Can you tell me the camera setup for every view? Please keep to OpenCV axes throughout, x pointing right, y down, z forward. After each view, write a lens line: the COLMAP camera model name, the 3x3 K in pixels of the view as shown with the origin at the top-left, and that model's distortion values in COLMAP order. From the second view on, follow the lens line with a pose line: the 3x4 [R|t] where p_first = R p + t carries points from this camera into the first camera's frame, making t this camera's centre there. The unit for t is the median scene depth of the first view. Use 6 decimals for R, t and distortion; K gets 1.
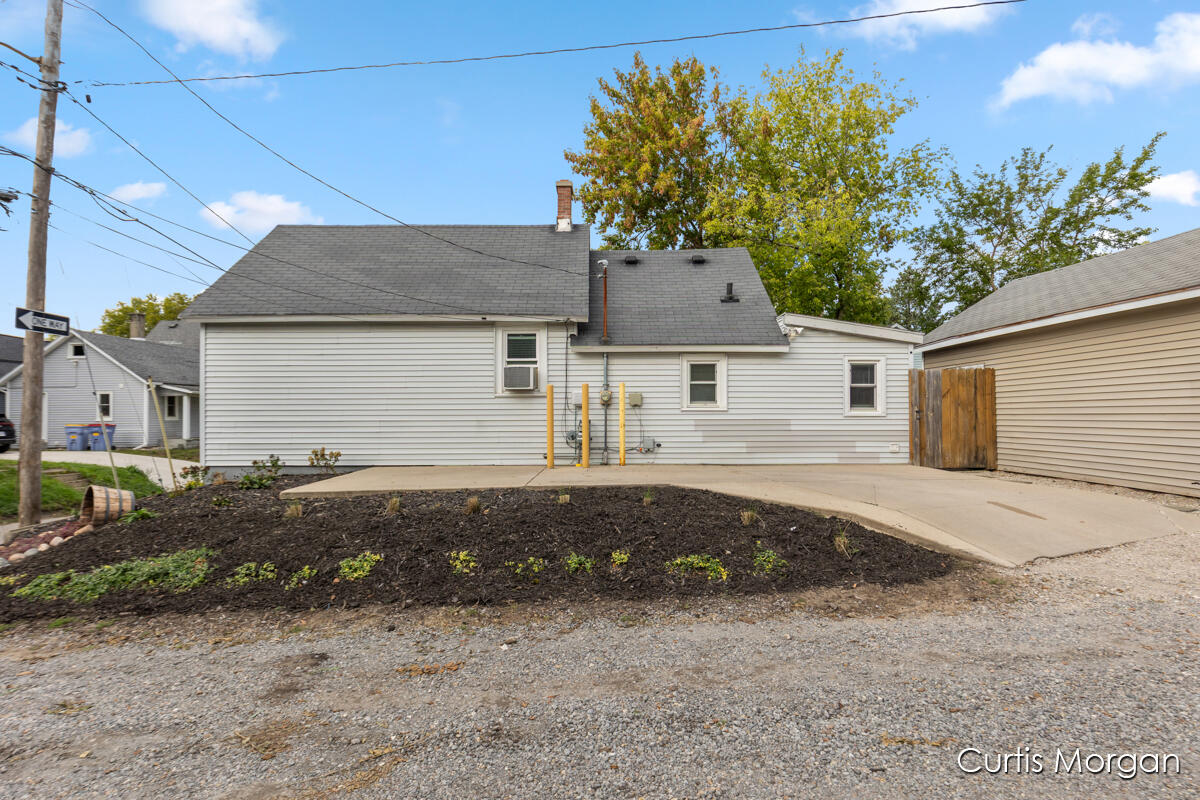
lens RADIAL K [[619.2, 0, 599.2], [0, 619.2, 407.0], [0, 0, 1]] dist [0.002278, 0.000379]
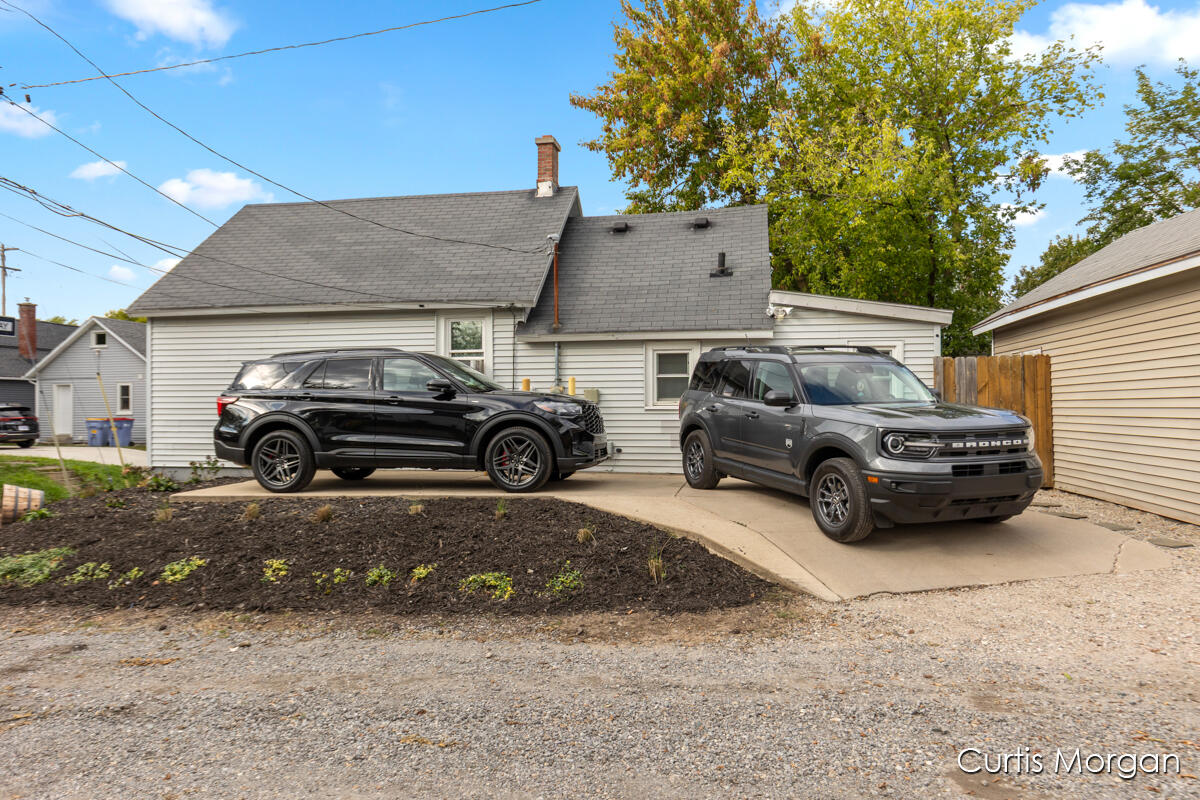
lens RADIAL K [[799.1, 0, 600.0], [0, 799.1, 398.2], [0, 0, 1]] dist [0.008440, -0.004794]
pose [[0.980350, -0.001012, -0.197263, 0.288577], [0.002213, 0.999980, 0.005866, -0.015958], [0.197253, -0.006188, 0.980333, -0.077674]]
